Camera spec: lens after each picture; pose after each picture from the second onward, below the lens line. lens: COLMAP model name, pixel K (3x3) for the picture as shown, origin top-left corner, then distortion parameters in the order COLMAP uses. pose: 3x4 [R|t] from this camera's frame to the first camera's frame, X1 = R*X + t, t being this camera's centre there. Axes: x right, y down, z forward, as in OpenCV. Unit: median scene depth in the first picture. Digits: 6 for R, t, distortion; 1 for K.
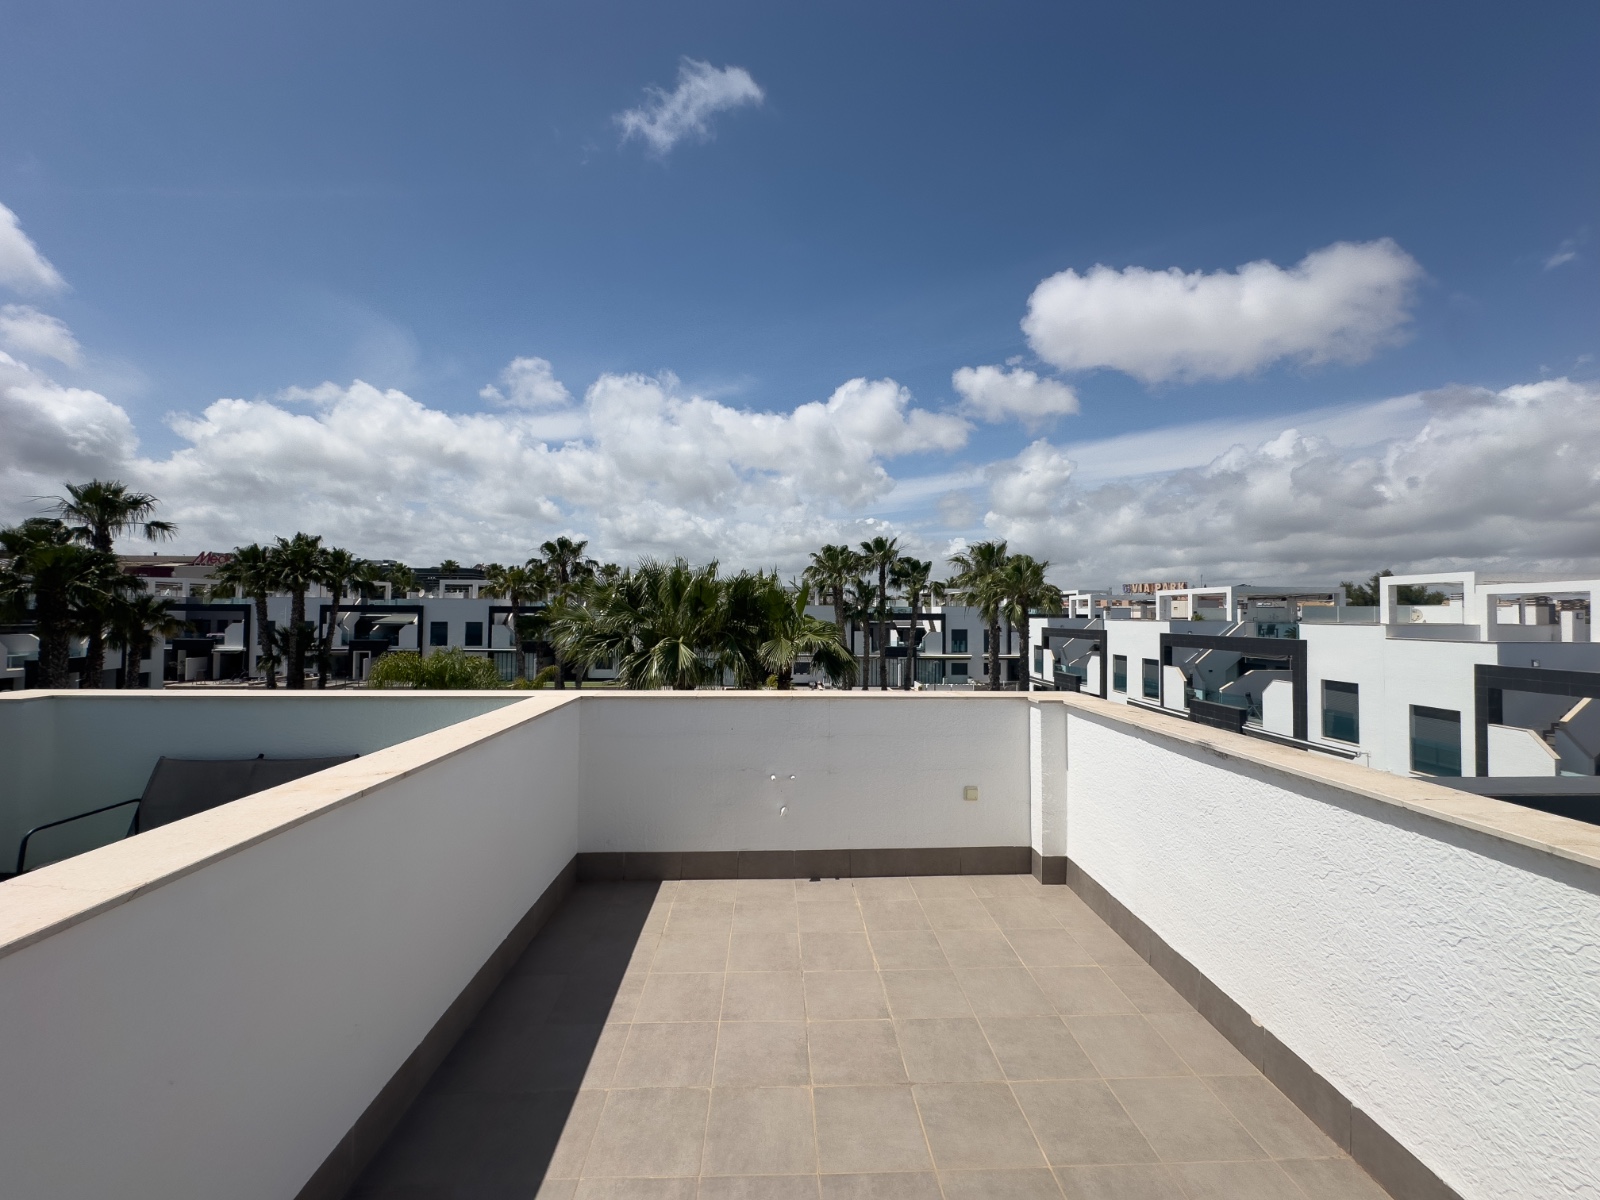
lens RADIAL K [[636.8, 0, 804.6], [0, 636.8, 602.5], [0, 0, 1]] dist [-0.000577, 0.000673]
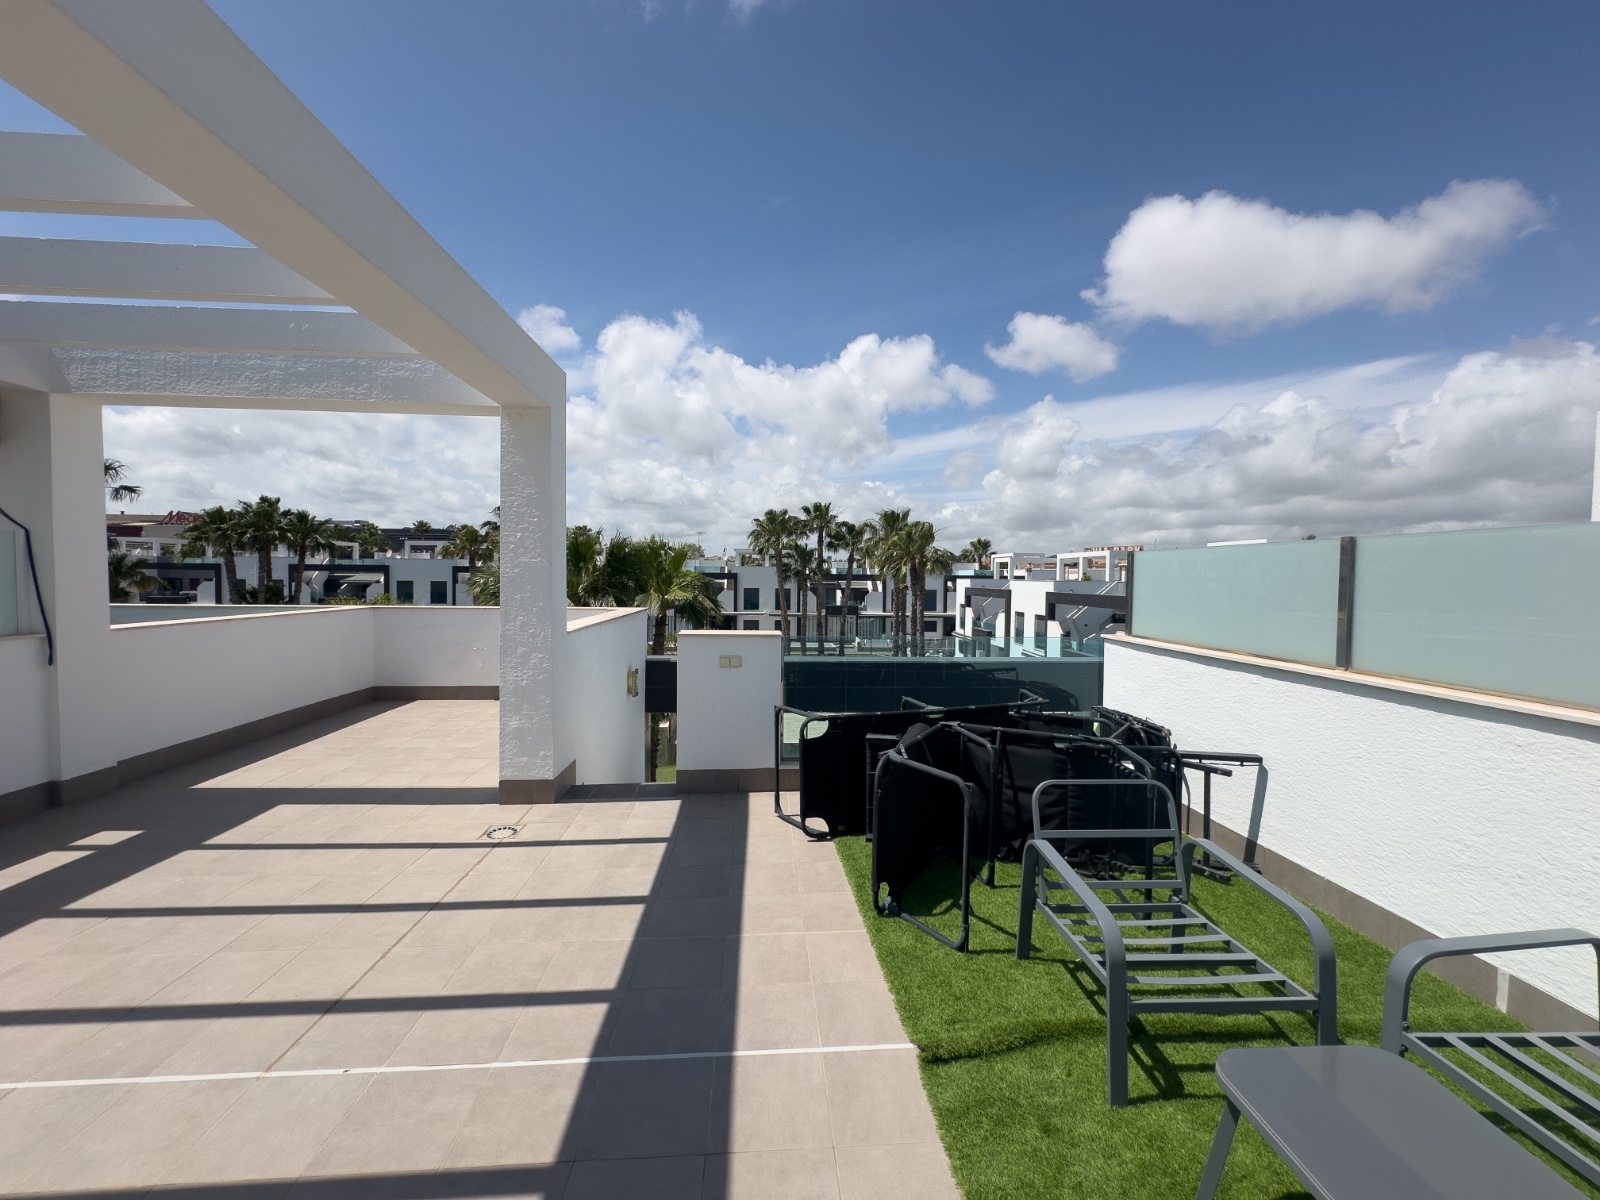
lens RADIAL K [[636.8, 0, 807.8], [0, 636.8, 610.8], [0, 0, 1]] dist [-0.000577, 0.000673]
pose [[0.999701, 0.002115, 0.024355, 0.076388], [-0.003871, 0.997376, 0.072287, 0.001275], [-0.024138, -0.072360, 0.997086, -0.079818]]
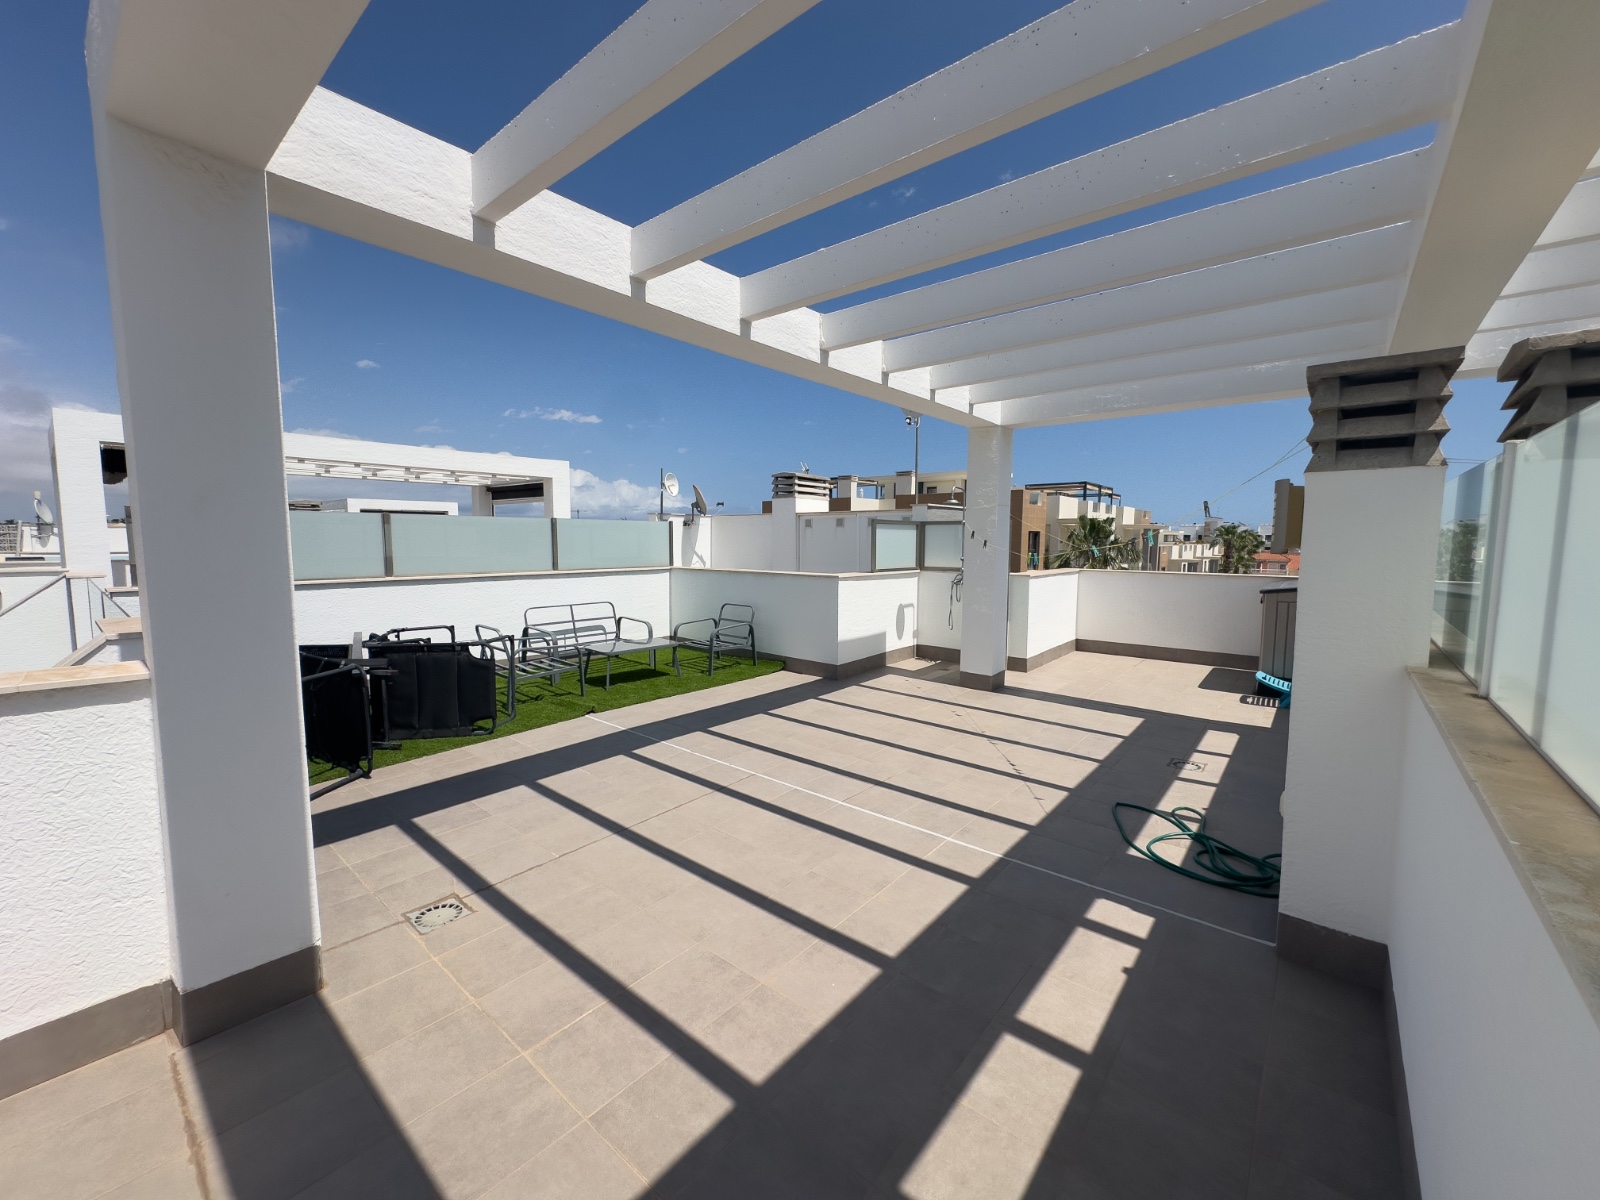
lens RADIAL K [[636.8, 0, 802.7], [0, 636.8, 600.6], [0, 0, 1]] dist [-0.000577, 0.000673]
pose [[-0.734743, -0.075833, 0.674093, -0.272779], [-0.026649, 0.996191, 0.083021, 0.007621], [-0.677821, 0.043035, -0.733966, 0.278743]]
